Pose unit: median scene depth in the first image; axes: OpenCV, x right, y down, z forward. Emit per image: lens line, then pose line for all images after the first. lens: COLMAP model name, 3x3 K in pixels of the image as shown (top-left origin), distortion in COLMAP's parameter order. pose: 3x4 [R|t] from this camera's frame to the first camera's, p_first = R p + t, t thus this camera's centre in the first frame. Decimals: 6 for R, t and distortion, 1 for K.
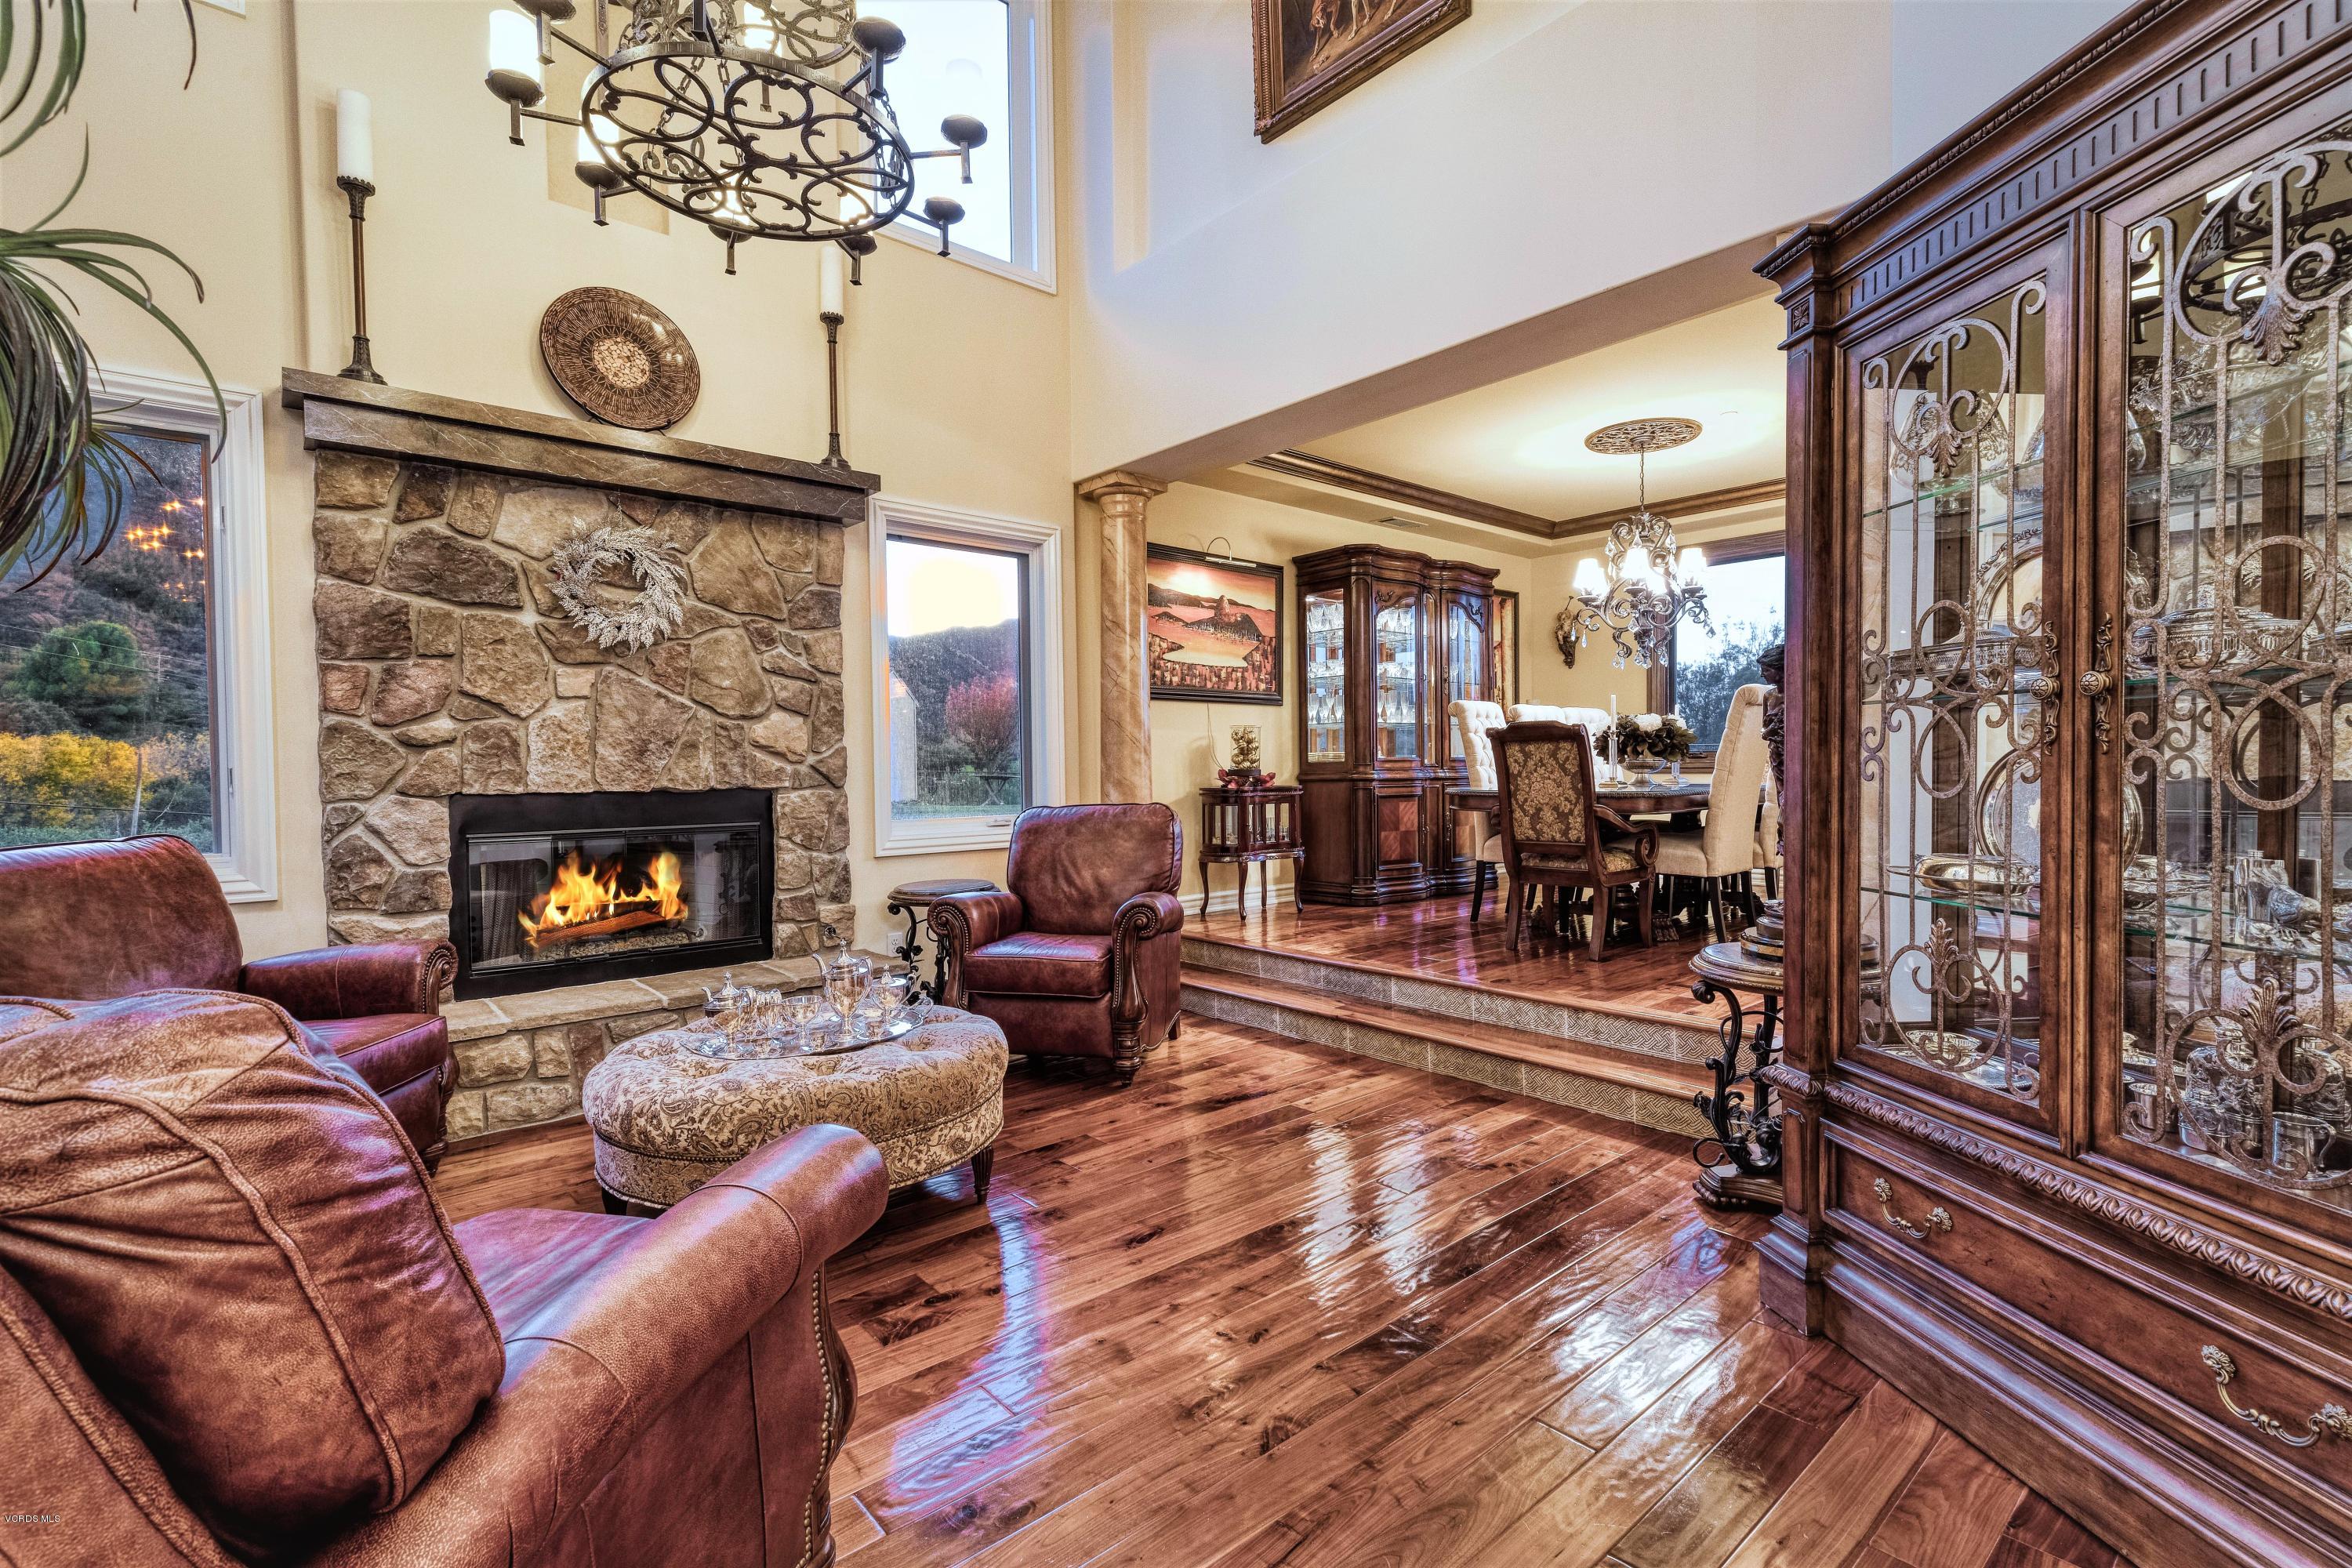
lens RADIAL K [[1074.6, 0, 1196.0], [0, 1074.6, 788.6], [0, 0, 1]] dist [-0.002268, 0.000290]
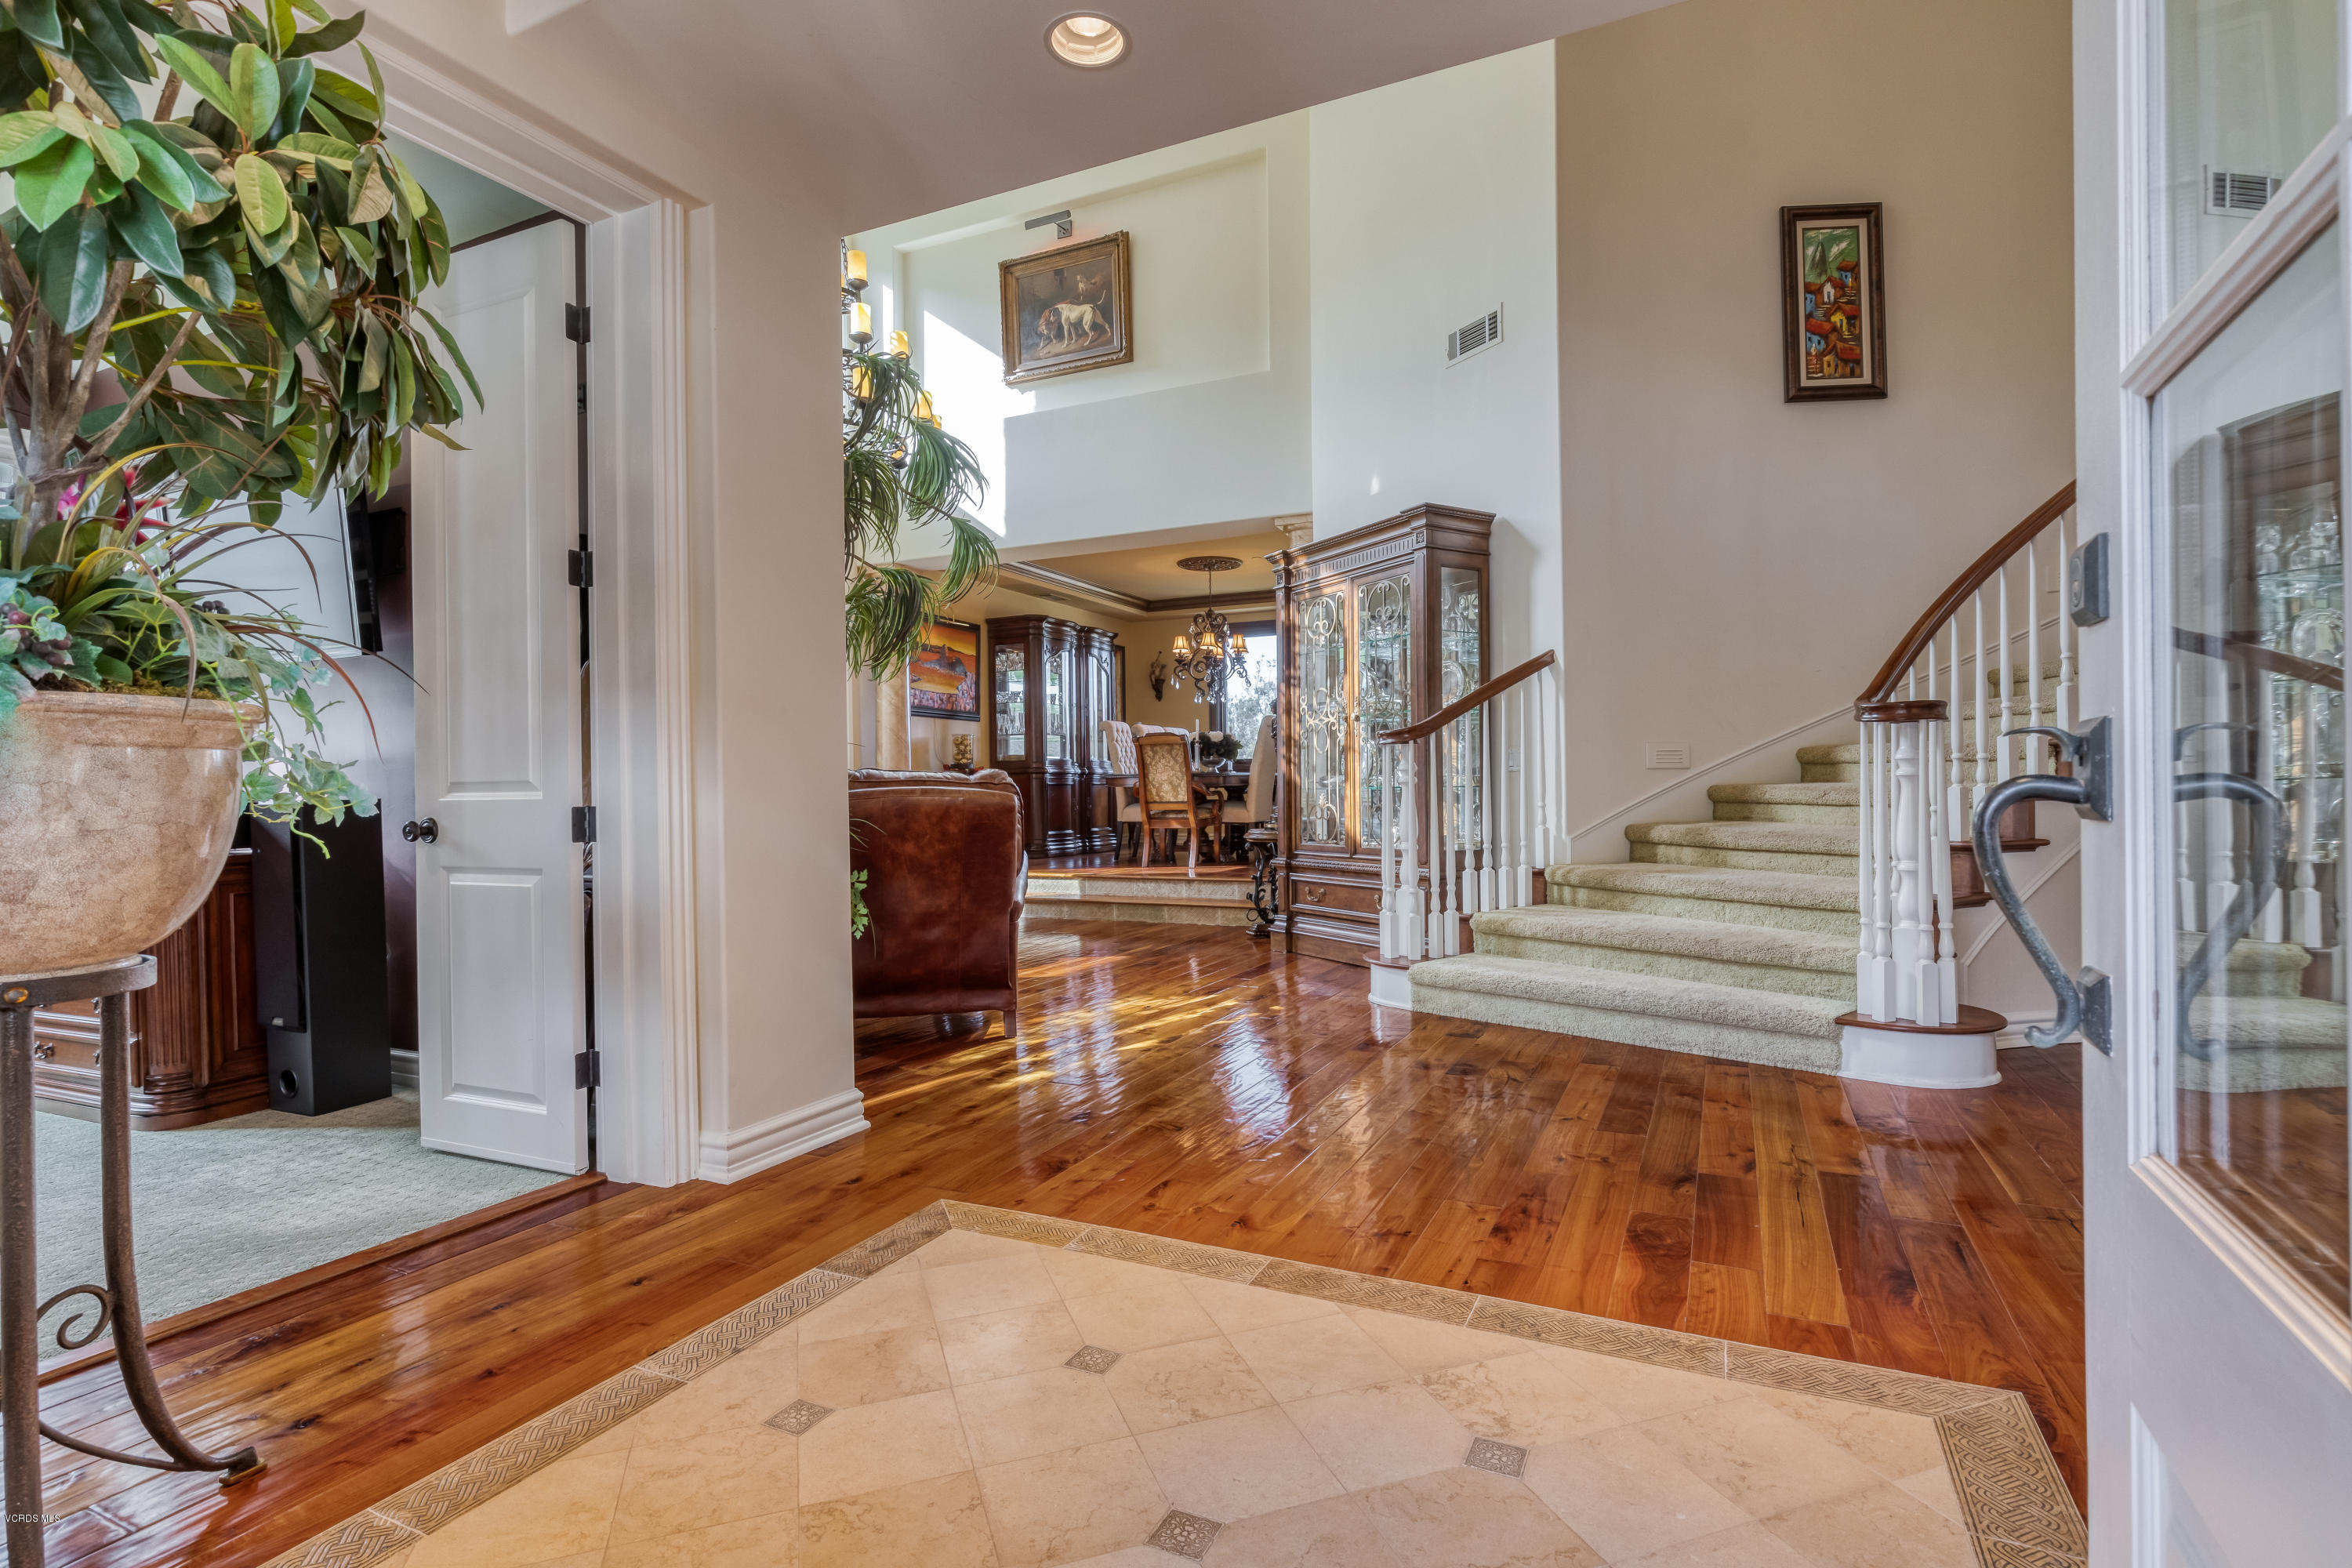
lens RADIAL K [[1138.3, 0, 1178.2], [0, 1138.3, 785.7], [0, 0, 1]] dist [-0.000238, -0.000001]
pose [[0.925861, -0.005045, 0.377832, -0.294212], [0.013662, 0.999704, -0.020130, 0.050644], [-0.377618, 0.023800, 0.925655, -0.599735]]
